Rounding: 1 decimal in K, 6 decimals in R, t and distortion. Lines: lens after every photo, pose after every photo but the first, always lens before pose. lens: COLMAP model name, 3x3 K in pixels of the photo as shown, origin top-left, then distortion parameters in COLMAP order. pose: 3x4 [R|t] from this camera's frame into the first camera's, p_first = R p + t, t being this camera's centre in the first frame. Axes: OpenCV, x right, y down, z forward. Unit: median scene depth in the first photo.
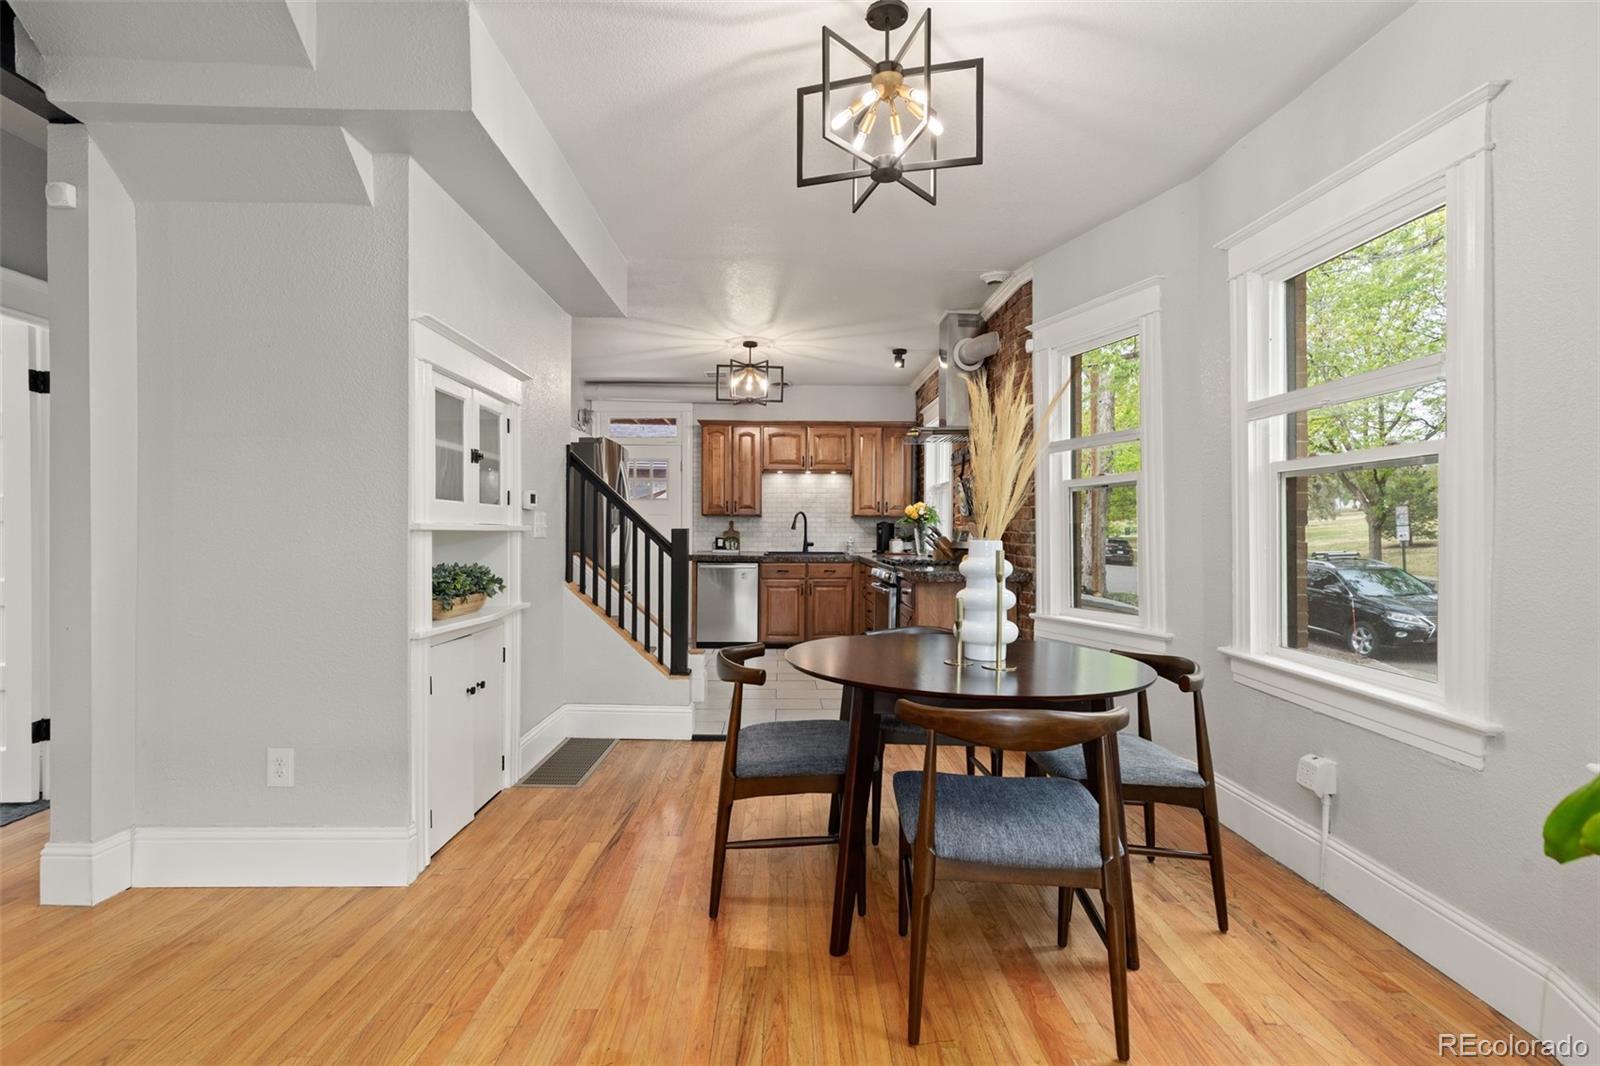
lens RADIAL K [[736.6, 0, 791.7], [0, 736.6, 518.7], [0, 0, 1]] dist [0.015975, -0.002959]
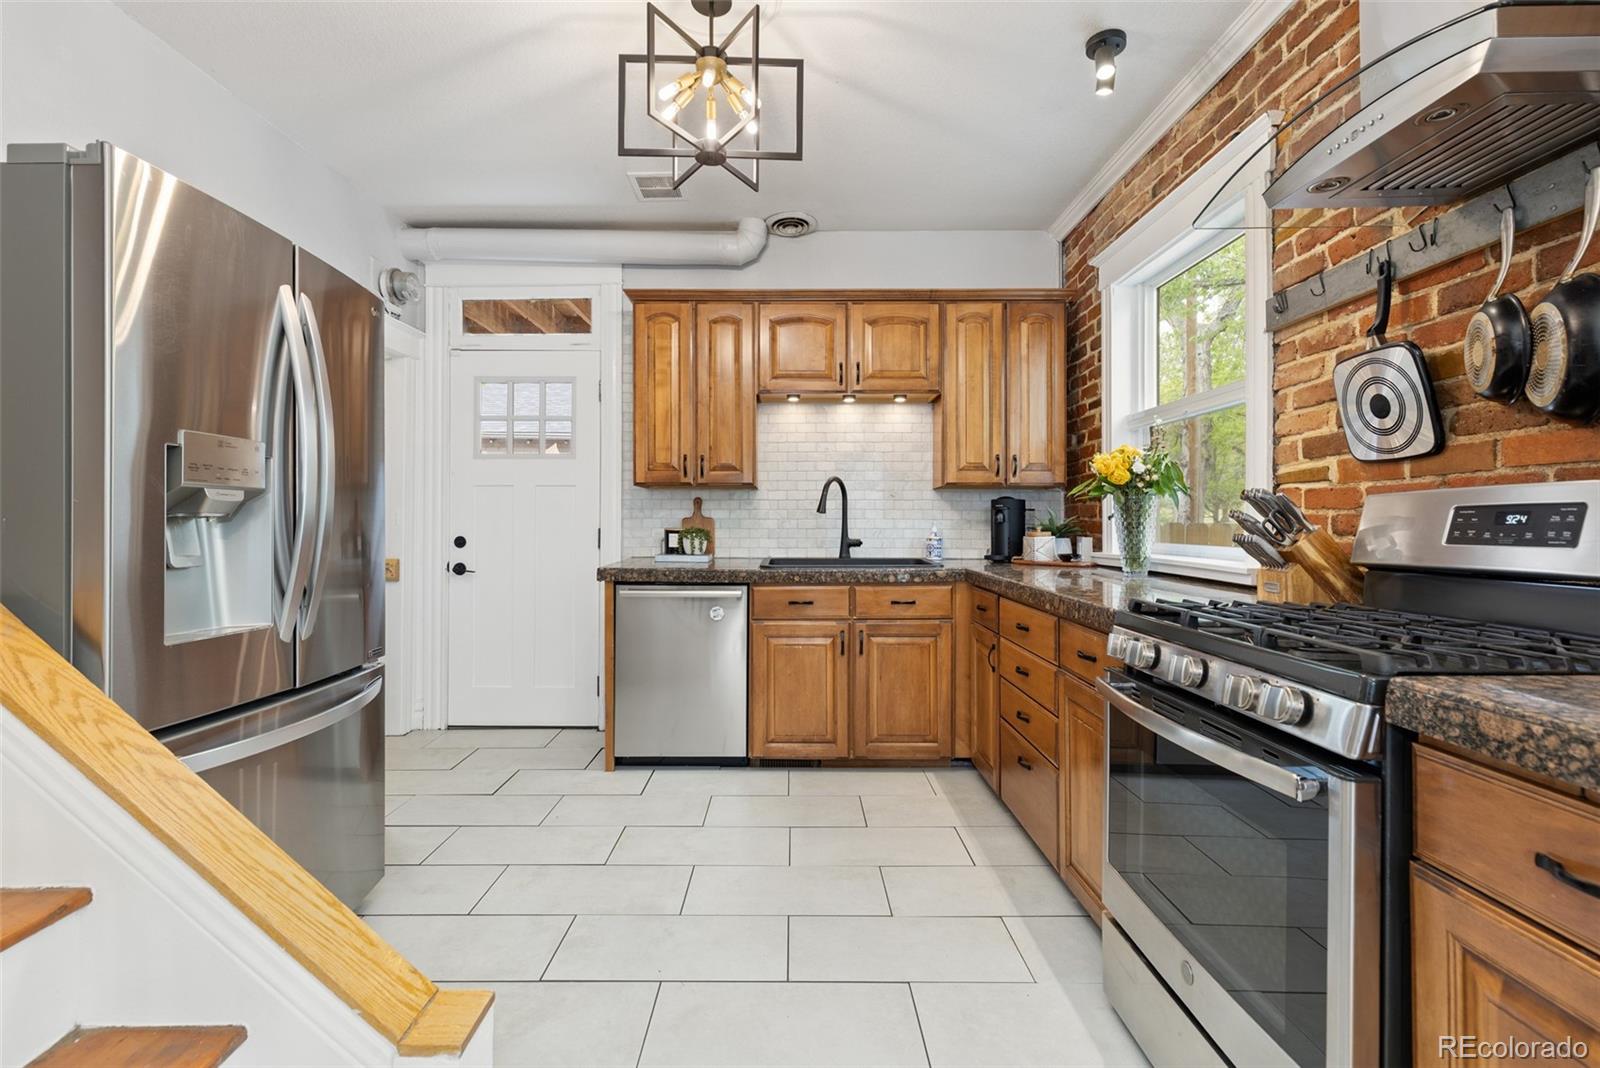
lens RADIAL K [[736.6, 0, 797.3], [0, 736.6, 512.8], [0, 0, 1]] dist [0.015975, -0.002959]
pose [[0.999951, -0.004885, -0.008639, -0.016356], [0.004929, 0.999975, 0.005067, 0.020466], [0.008615, -0.005110, 0.999950, 0.891370]]
